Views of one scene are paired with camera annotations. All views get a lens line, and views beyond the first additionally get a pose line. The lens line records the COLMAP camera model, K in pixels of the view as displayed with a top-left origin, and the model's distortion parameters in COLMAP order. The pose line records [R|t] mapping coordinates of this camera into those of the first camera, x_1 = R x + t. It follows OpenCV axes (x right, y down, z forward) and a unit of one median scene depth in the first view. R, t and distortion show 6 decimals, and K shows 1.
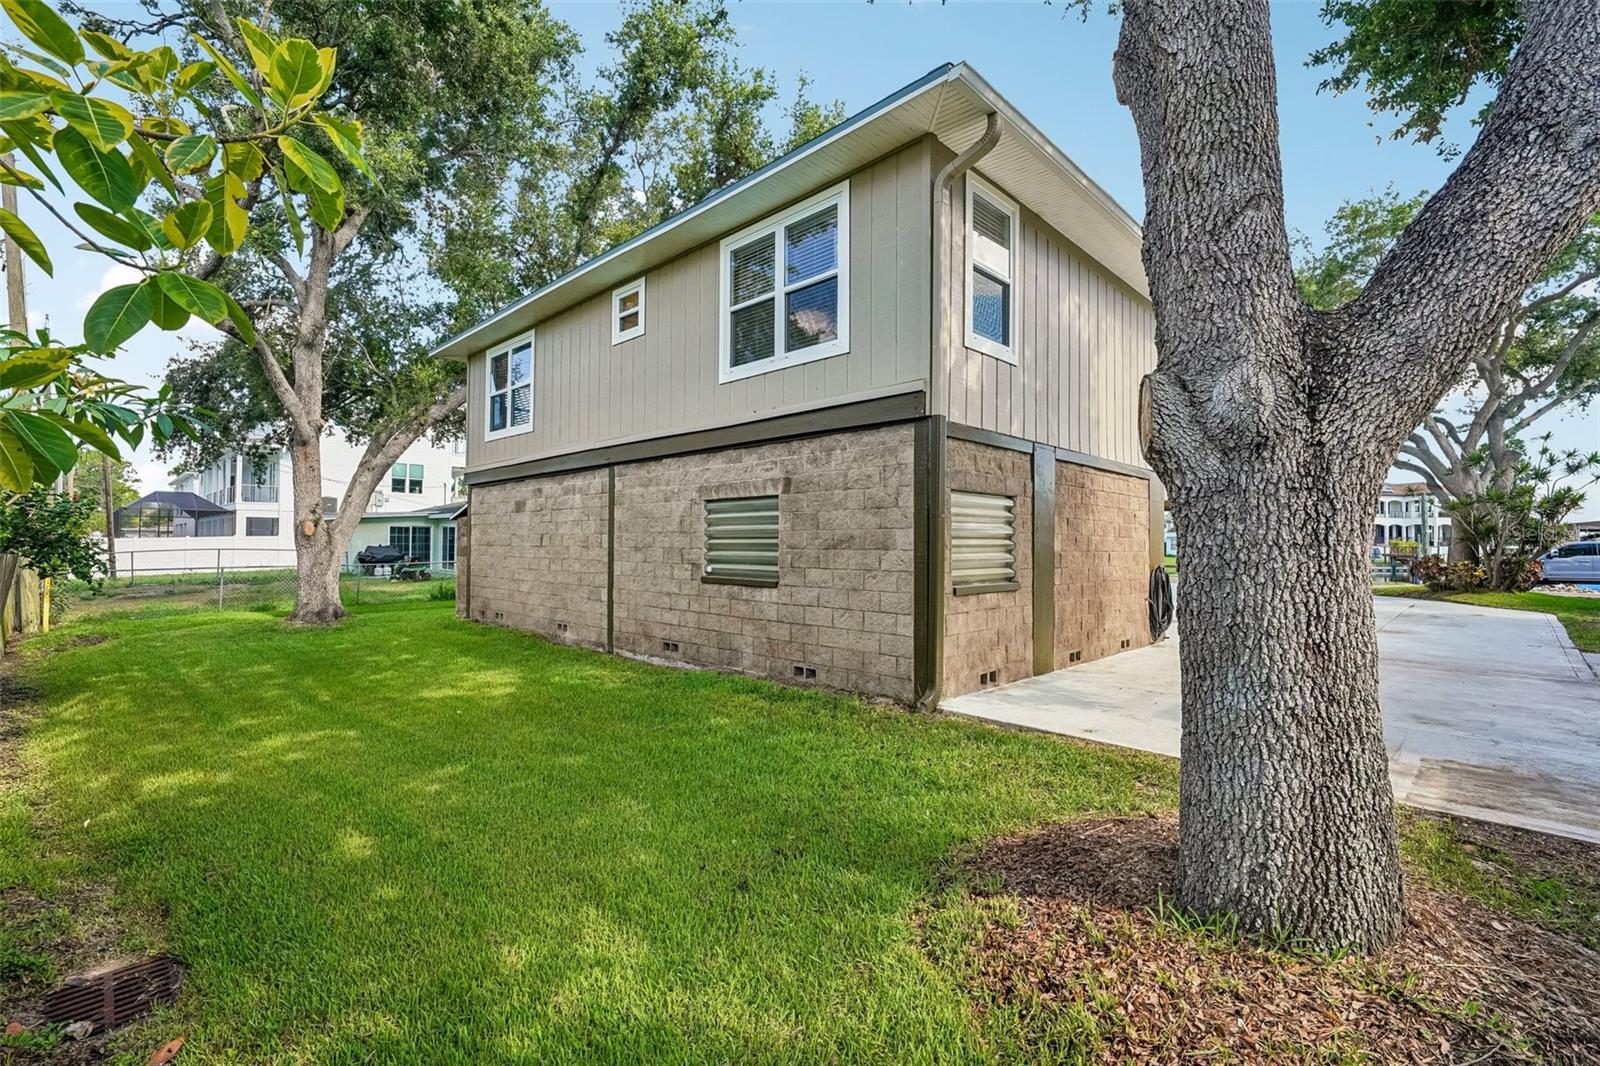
lens RADIAL K [[685.2, 0, 765.8], [0, 685.2, 528.7], [0, 0, 1]] dist [0.011987, 0.000406]
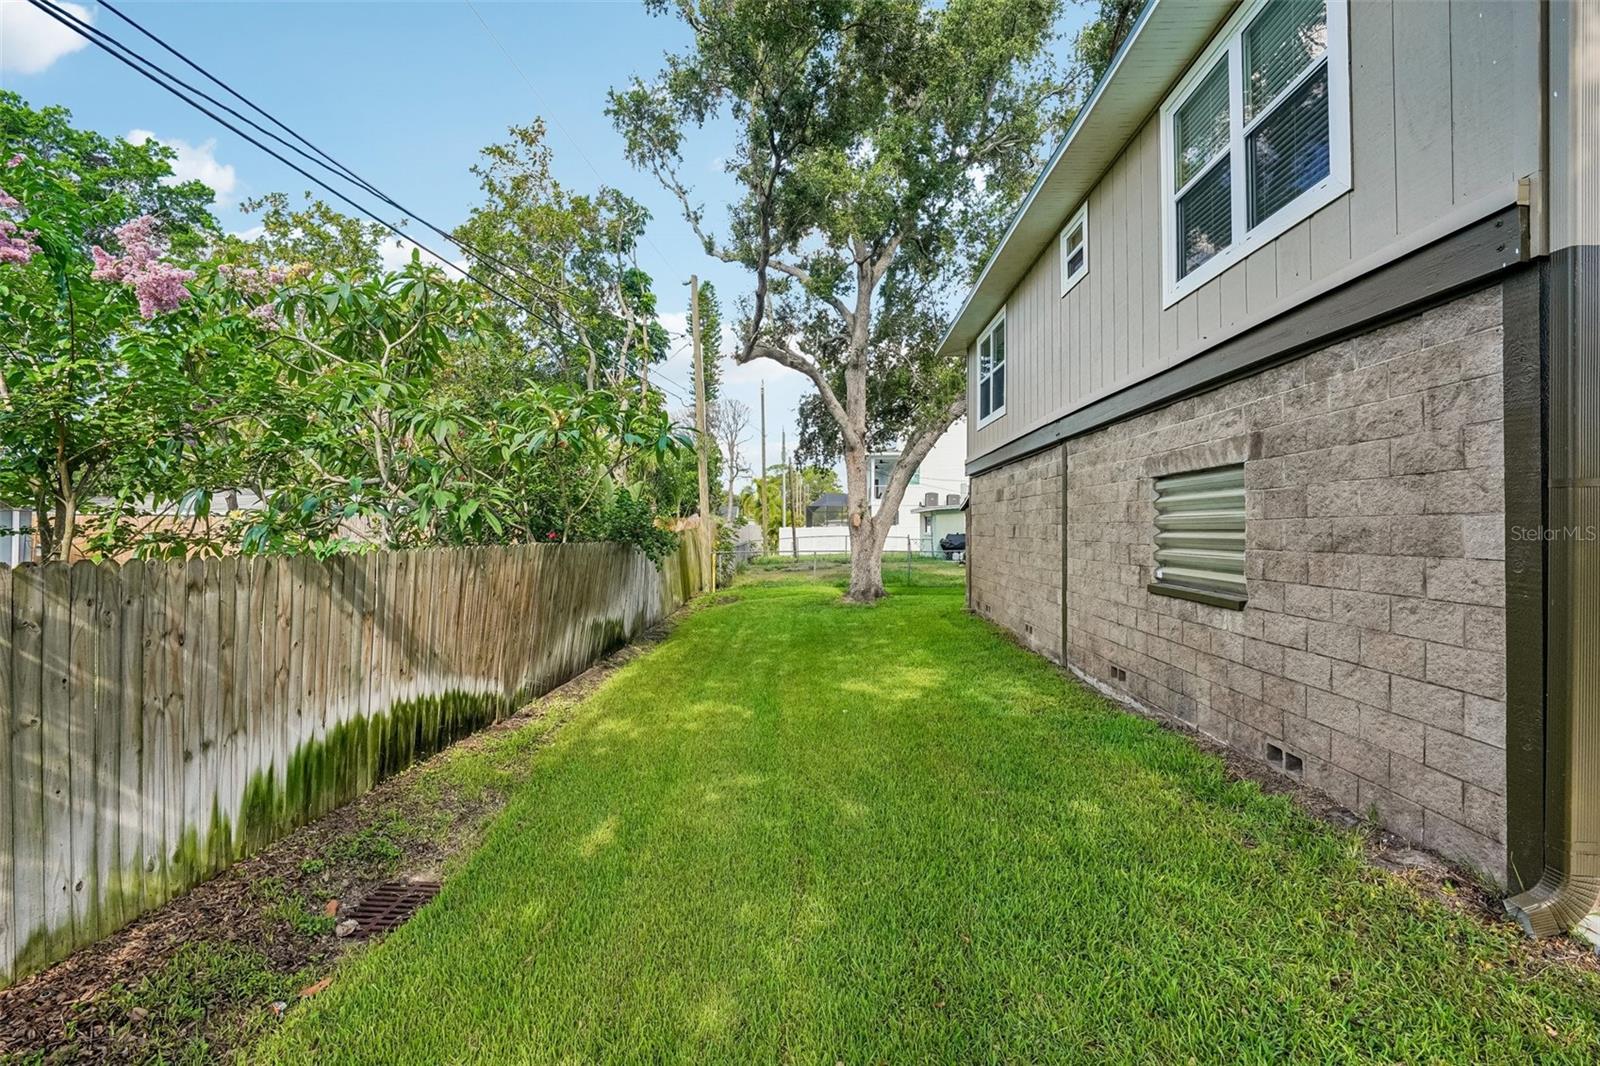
lens RADIAL K [[650.4, 0, 813.3], [0, 650.4, 519.4], [0, 0, 1]] dist [-0.017517, 0.003396]
pose [[0.694783, -0.011388, -0.719130, 0.158041], [0.014579, 0.999892, -0.001748, -0.001916], [0.719072, -0.009270, 0.694874, 0.289673]]
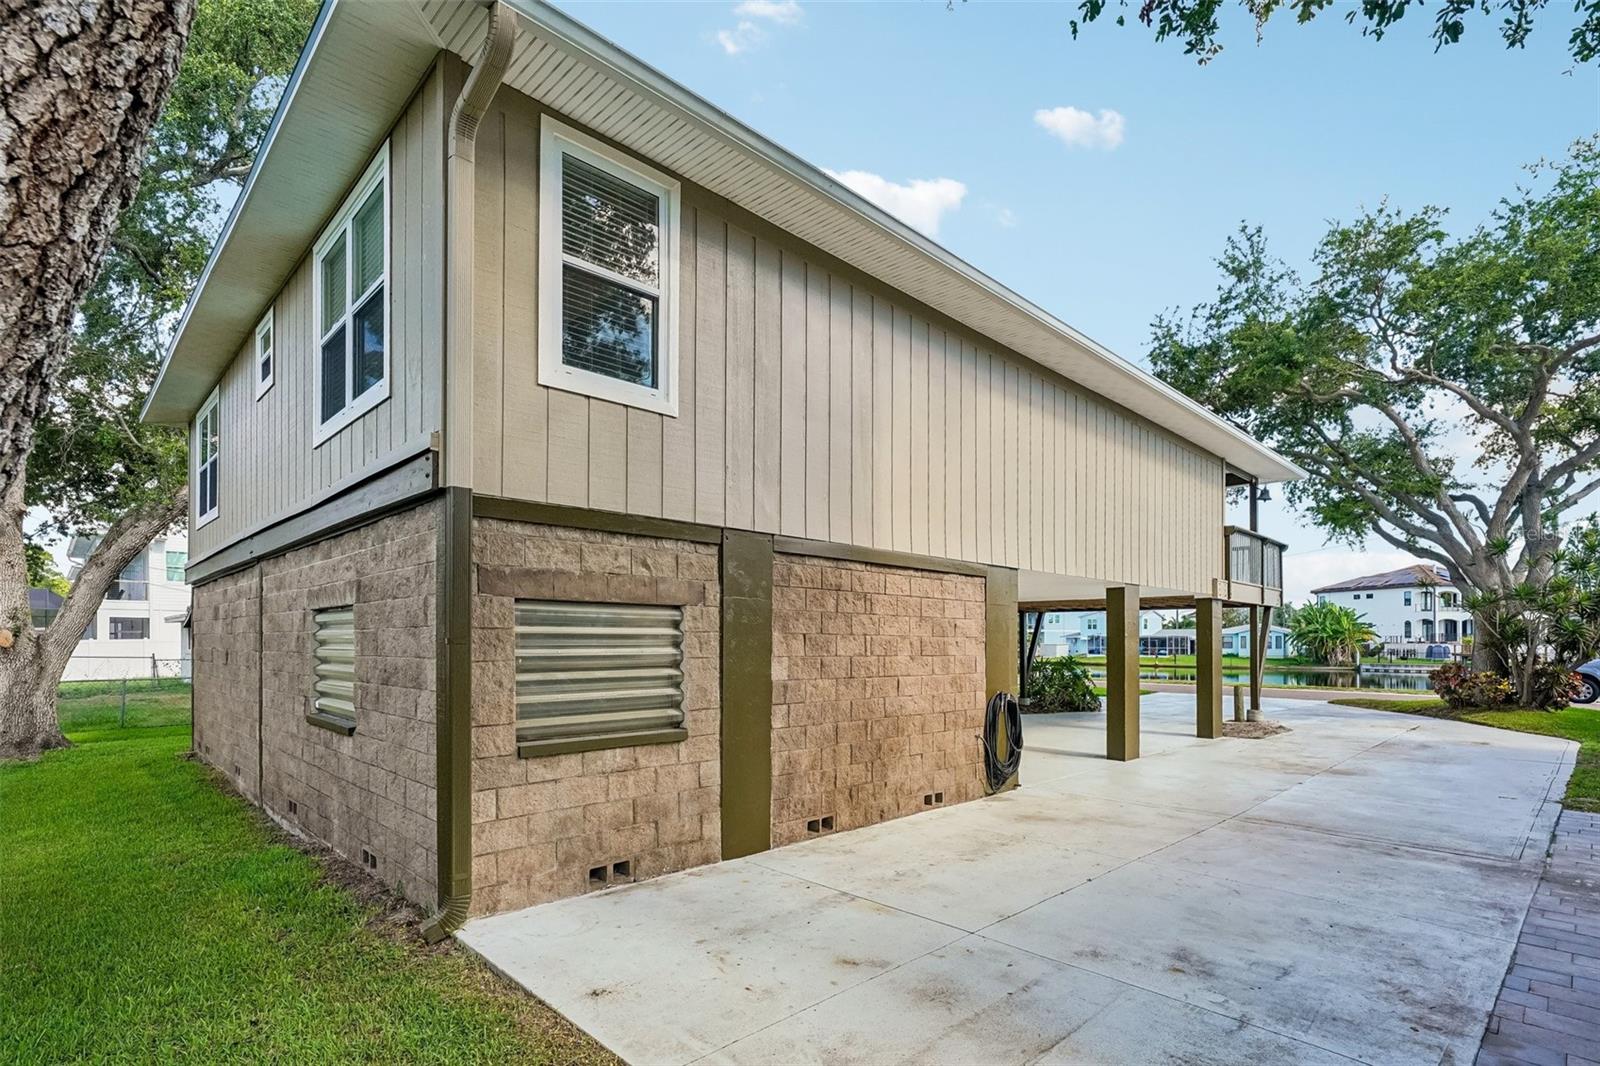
lens RADIAL K [[763.2, 0, 773.2], [0, 763.2, 637.0], [0, 0, 1]] dist [0.001833, 0.001633]
pose [[0.999817, -0.002552, -0.018948, 0.436269], [0.002872, 0.999854, 0.016865, -0.026204], [0.018902, -0.016916, 0.999678, 0.209424]]
